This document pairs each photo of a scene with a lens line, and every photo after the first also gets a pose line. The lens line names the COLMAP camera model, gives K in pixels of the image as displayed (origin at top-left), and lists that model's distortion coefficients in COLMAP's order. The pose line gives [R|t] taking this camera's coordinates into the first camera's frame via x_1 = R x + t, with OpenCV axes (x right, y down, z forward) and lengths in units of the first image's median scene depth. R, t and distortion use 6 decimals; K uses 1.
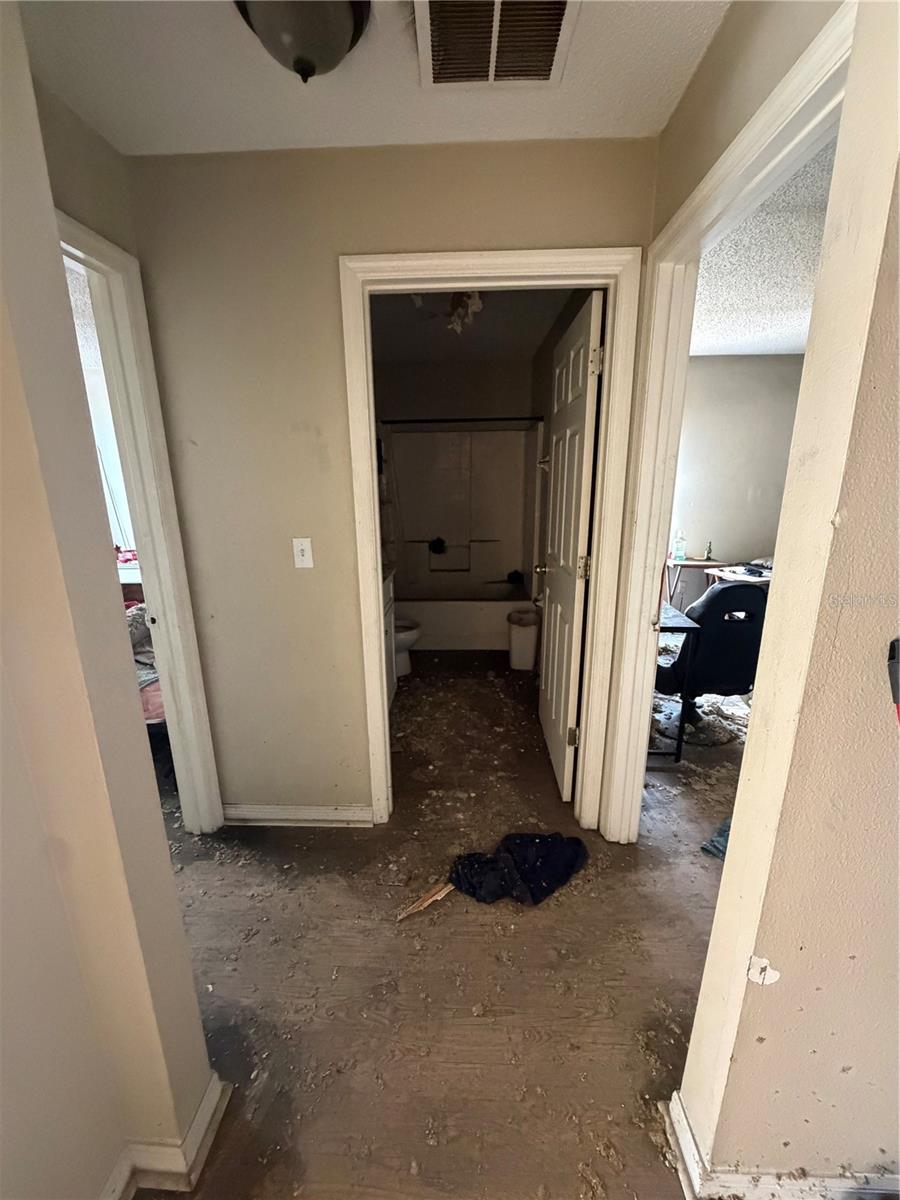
lens RADIAL K [[481.5, 0, 449.3], [0, 481.5, 596.0], [0, 0, 1]] dist [-0.000687, 0.000179]
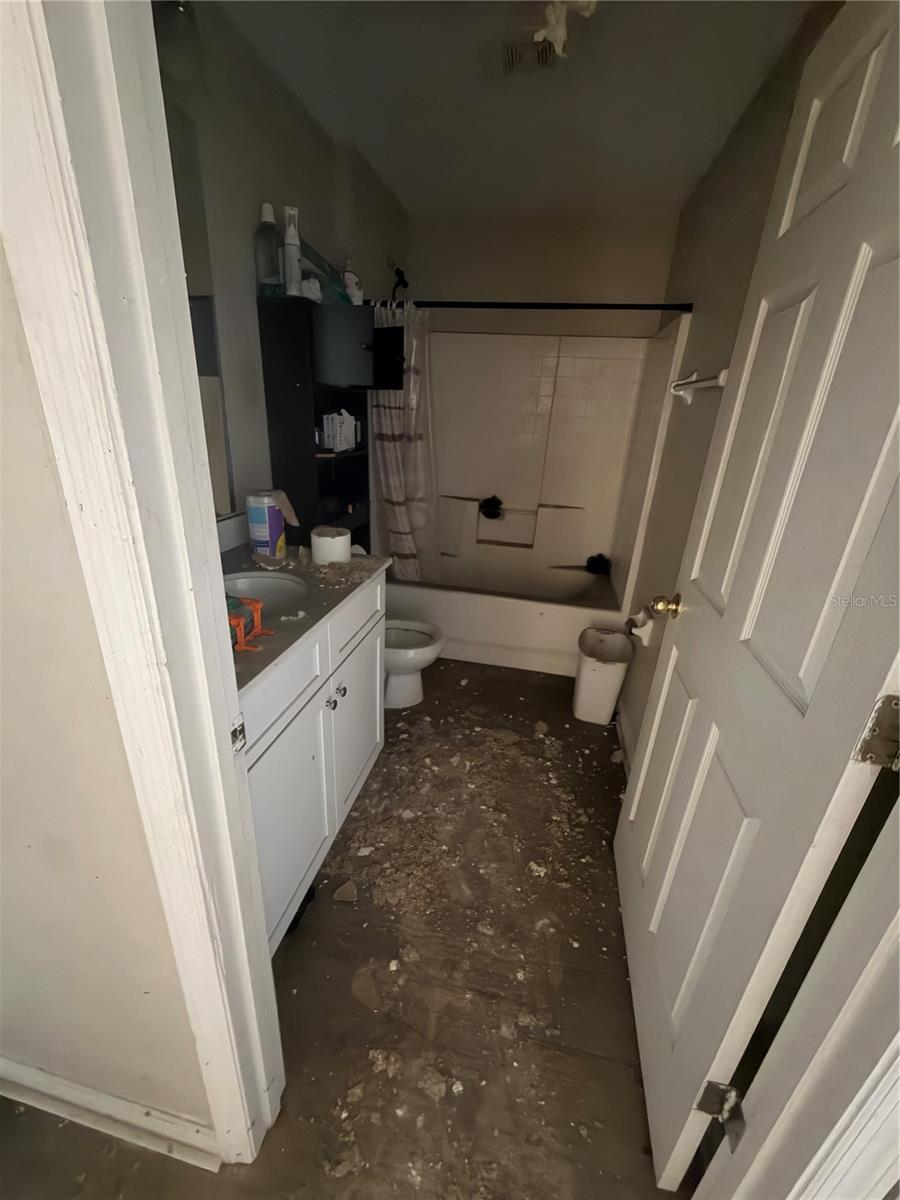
lens RADIAL K [[483.4, 0, 450.0], [0, 483.4, 600.0], [0, 0, 1]] dist [0.000671, 0.000146]
pose [[0.984821, 0.119957, -0.125454, 0.033439], [-0.103181, 0.985782, 0.132615, -0.092404], [0.139579, -0.117658, 0.983196, 0.446935]]
